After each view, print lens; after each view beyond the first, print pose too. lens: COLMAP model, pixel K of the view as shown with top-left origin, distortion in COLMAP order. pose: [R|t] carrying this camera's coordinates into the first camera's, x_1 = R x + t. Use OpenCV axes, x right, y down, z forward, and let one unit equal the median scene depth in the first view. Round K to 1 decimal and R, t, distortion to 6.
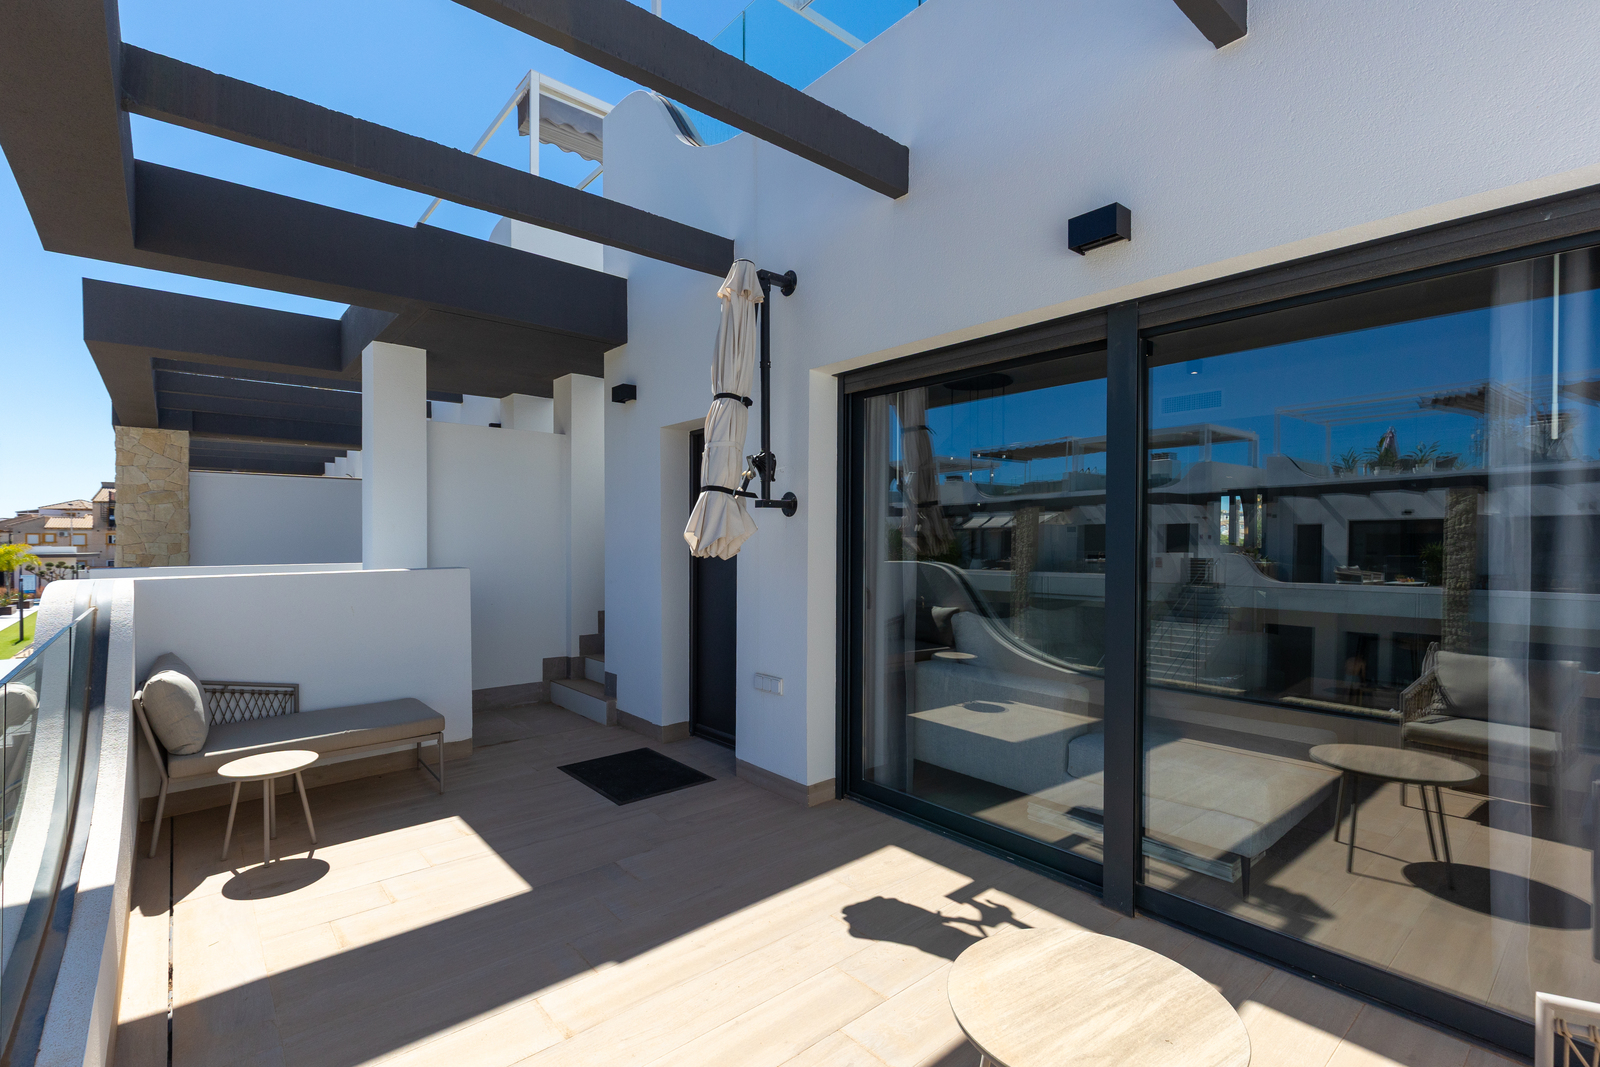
lens RADIAL K [[720.0, 0, 794.2], [0, 720.0, 550.4], [0, 0, 1]] dist [-0.000198, -0.000087]
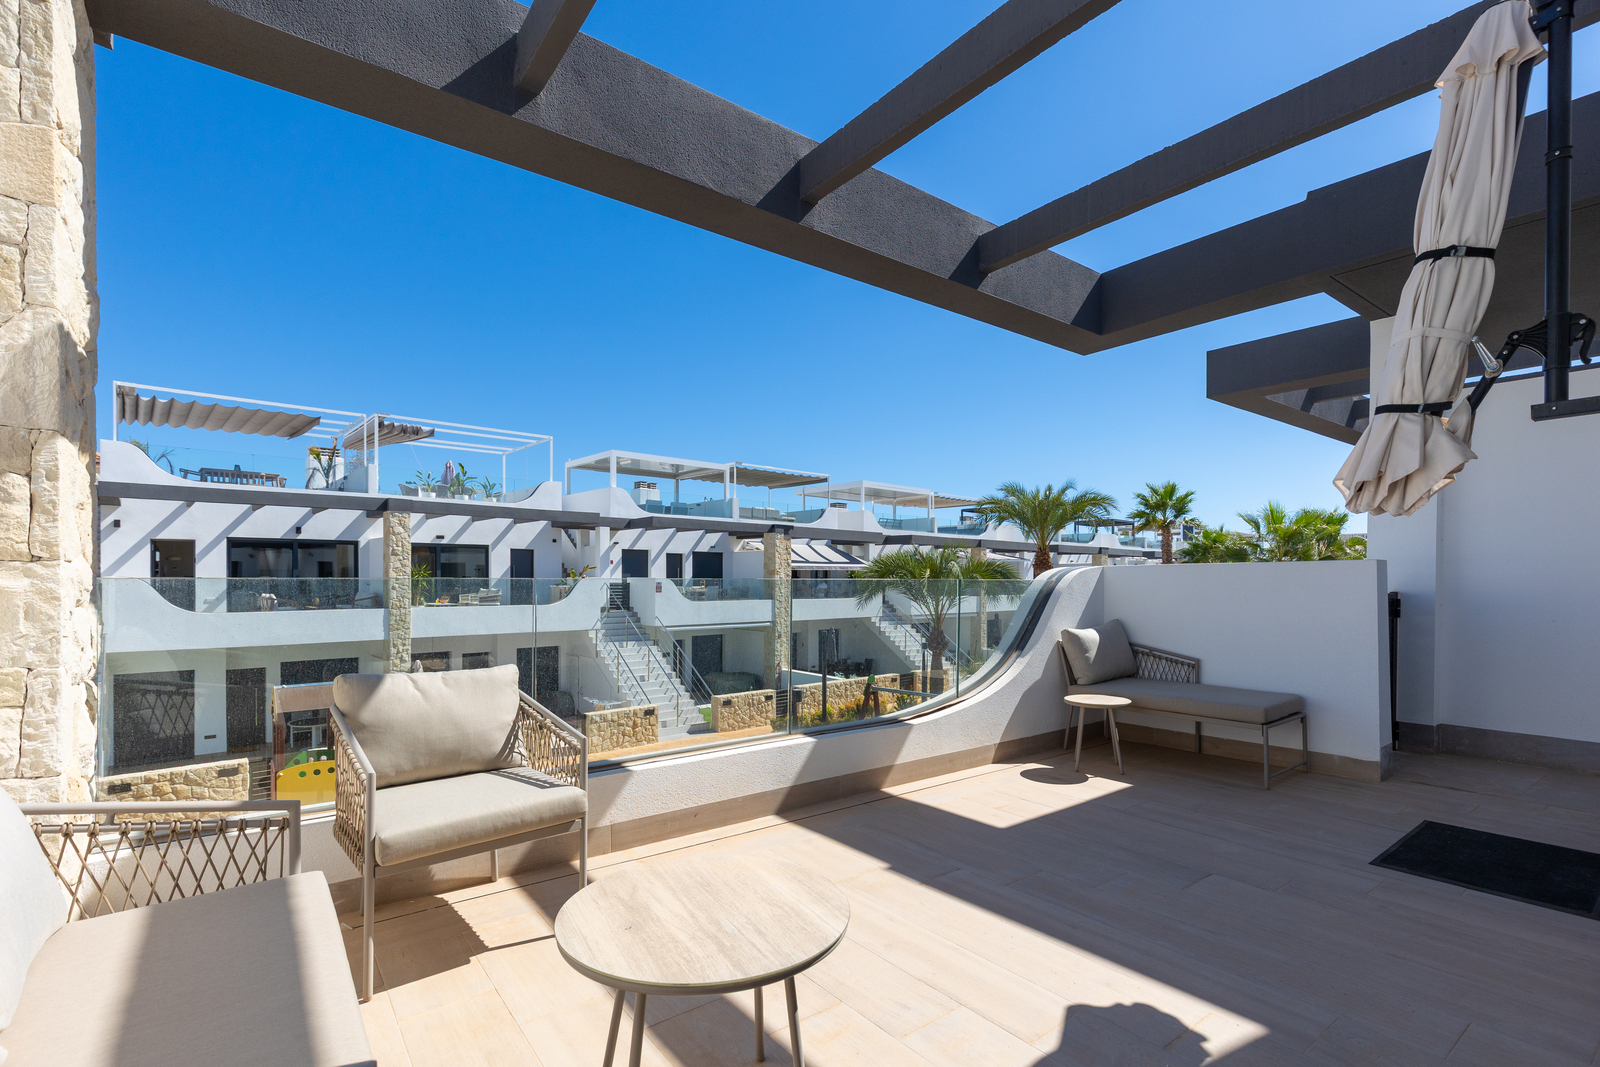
lens RADIAL K [[730.1, 0, 806.6], [0, 730.1, 583.8], [0, 0, 1]] dist [-0.000630, -0.000385]
pose [[-0.049341, 0.006073, -0.998764, 0.502834], [-0.020793, 0.999759, 0.007106, 0.069820], [0.998565, 0.021118, -0.049203, 0.428330]]
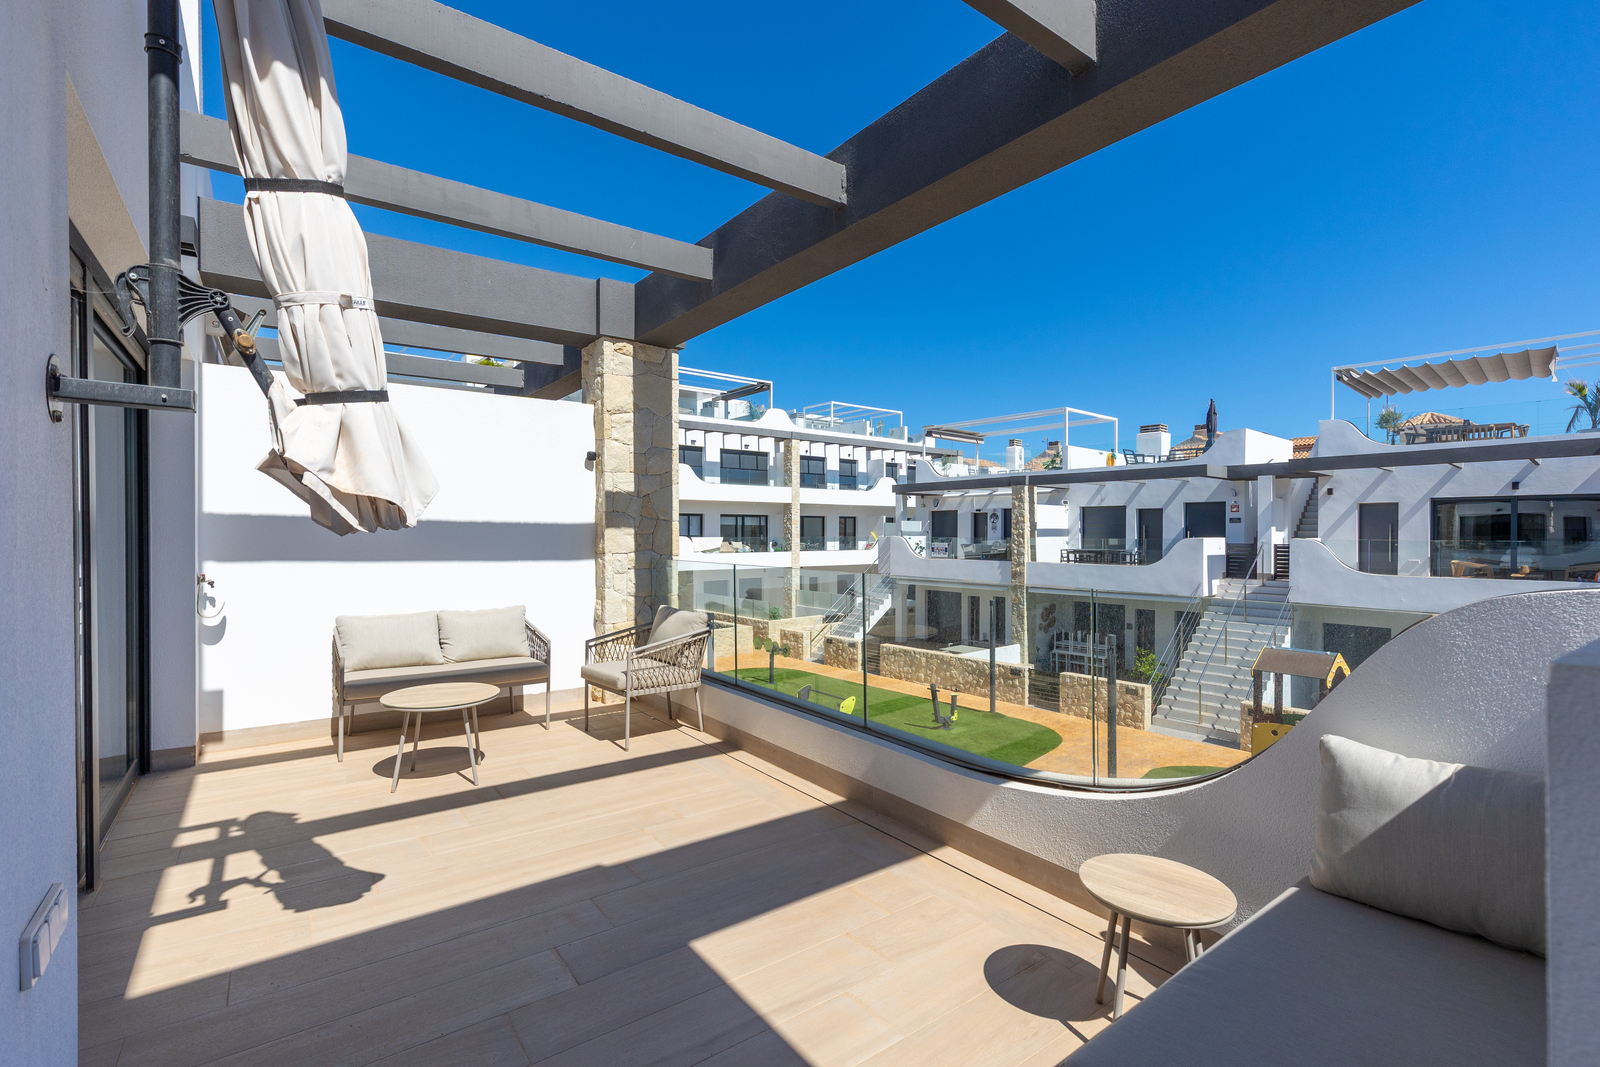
lens RADIAL K [[714.6, 0, 799.5], [0, 714.6, 537.1], [0, 0, 1]] dist [0.001853, -0.000054]
pose [[-0.997022, -0.001356, 0.077103, -0.398499], [0.000695, 0.999647, 0.026567, 0.000752], [-0.077112, 0.026542, -0.996669, 1.286392]]
